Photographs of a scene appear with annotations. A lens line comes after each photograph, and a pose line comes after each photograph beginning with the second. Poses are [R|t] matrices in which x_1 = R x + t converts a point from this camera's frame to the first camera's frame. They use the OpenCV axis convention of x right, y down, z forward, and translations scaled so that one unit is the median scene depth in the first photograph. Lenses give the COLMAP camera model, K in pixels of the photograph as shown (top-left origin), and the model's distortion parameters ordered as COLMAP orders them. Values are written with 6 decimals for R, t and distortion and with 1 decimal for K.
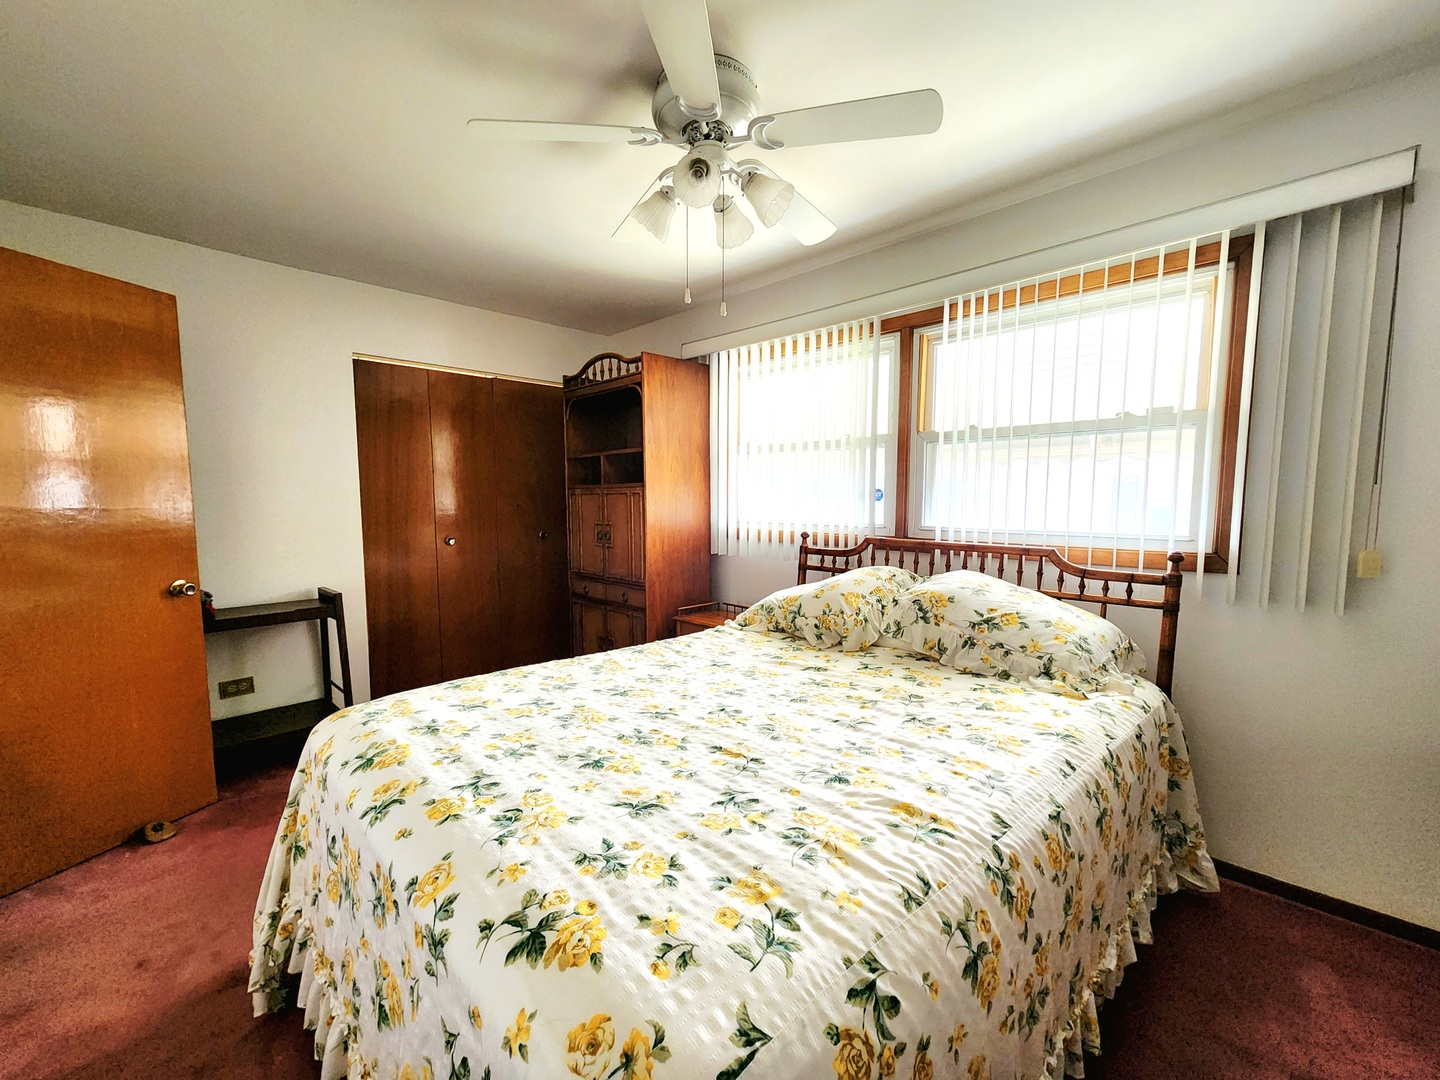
lens RADIAL K [[593.6, 0, 716.5], [0, 593.6, 546.8], [0, 0, 1]] dist [0.001217, -0.000335]
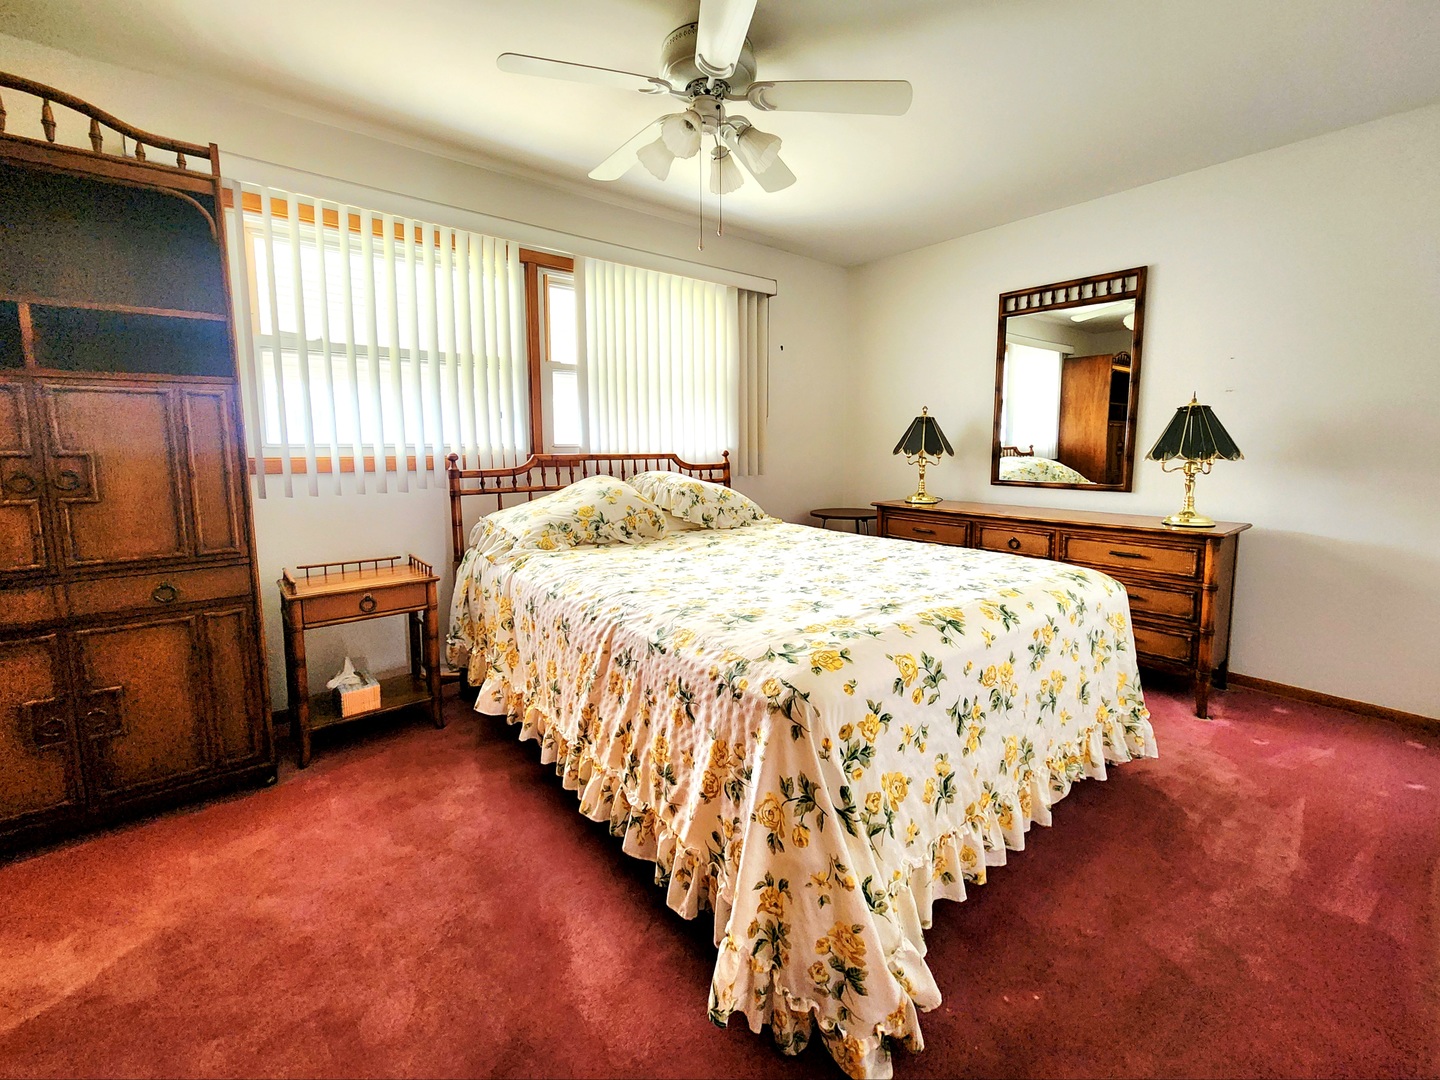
lens RADIAL K [[551.9, 0, 752.2], [0, 551.9, 482.6], [0, 0, 1]] dist [0.019764, 0.000399]
pose [[0.133371, -0.085549, 0.987367, -0.667432], [0.079413, 0.993987, 0.075395, -0.009990], [-0.987879, 0.068354, 0.139362, 0.480502]]
